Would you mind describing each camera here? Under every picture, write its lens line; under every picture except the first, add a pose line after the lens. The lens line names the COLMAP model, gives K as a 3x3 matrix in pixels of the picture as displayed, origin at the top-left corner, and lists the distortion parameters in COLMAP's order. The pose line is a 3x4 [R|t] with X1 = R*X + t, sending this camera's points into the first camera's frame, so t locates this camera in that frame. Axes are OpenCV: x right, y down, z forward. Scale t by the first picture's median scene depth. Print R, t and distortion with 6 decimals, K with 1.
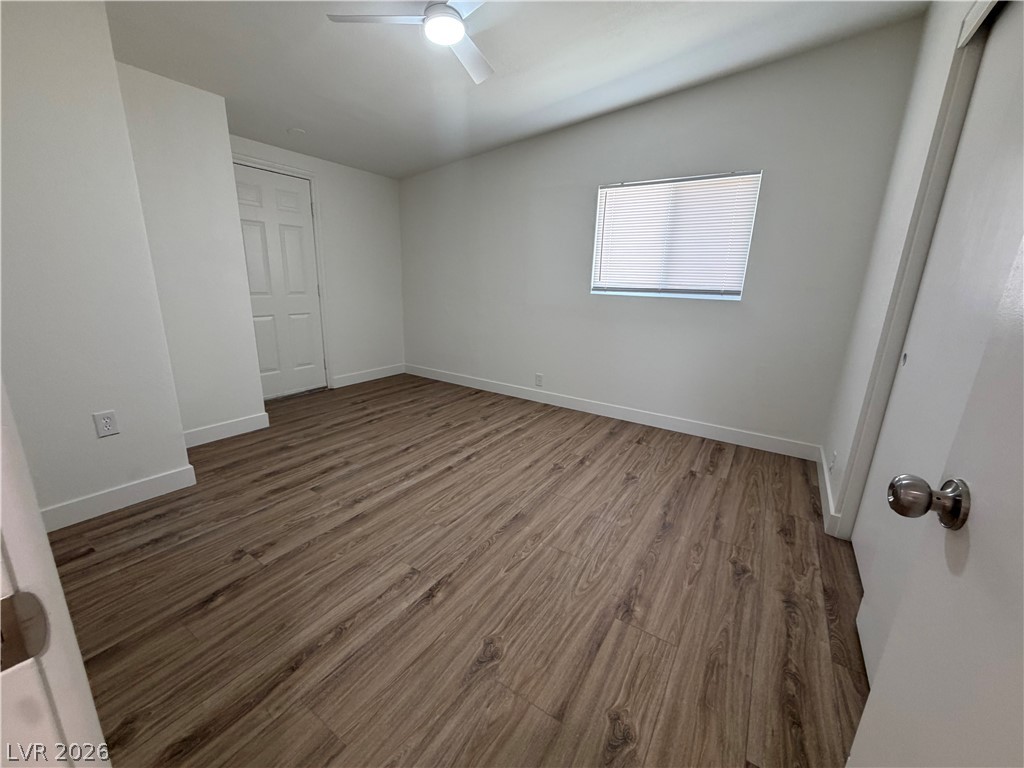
lens RADIAL K [[411.7, 0, 512.0], [0, 411.7, 384.0], [0, 0, 1]] dist [0.000006, 0.000193]
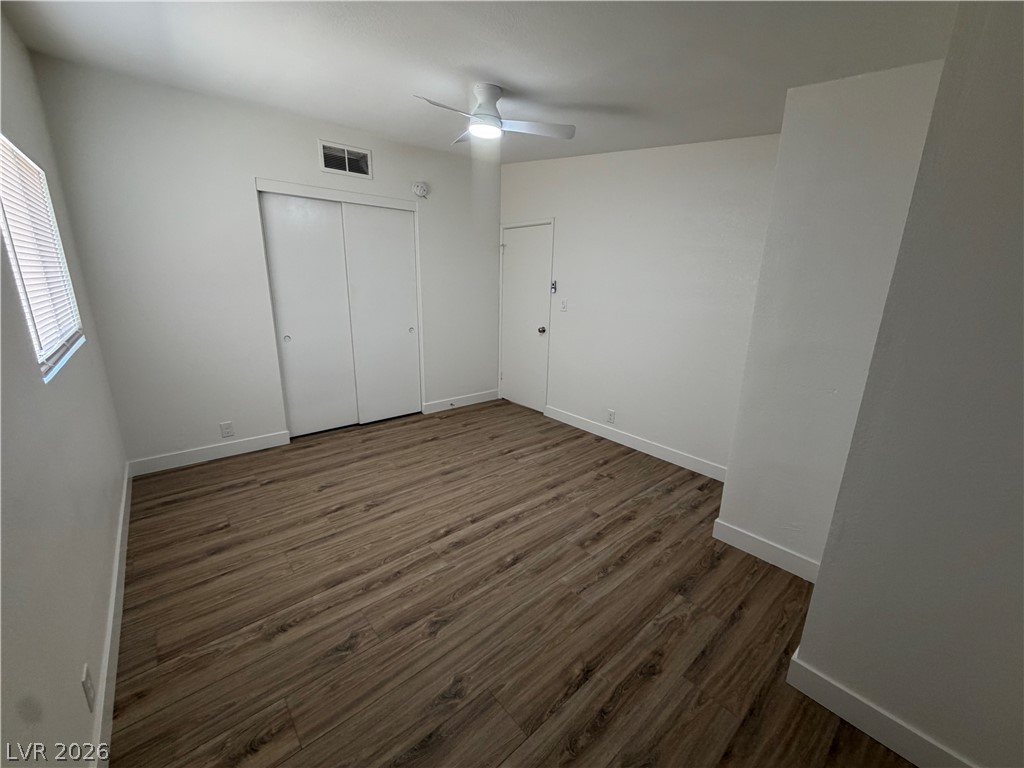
lens RADIAL K [[411.7, 0, 512.0], [0, 411.7, 384.0], [0, 0, 1]] dist [0.000006, 0.000193]
pose [[-0.959771, -0.119603, 0.254038, -0.451844], [0.018639, 0.875608, 0.482663, -0.550871], [-0.280166, 0.467981, -0.838153, 1.661927]]
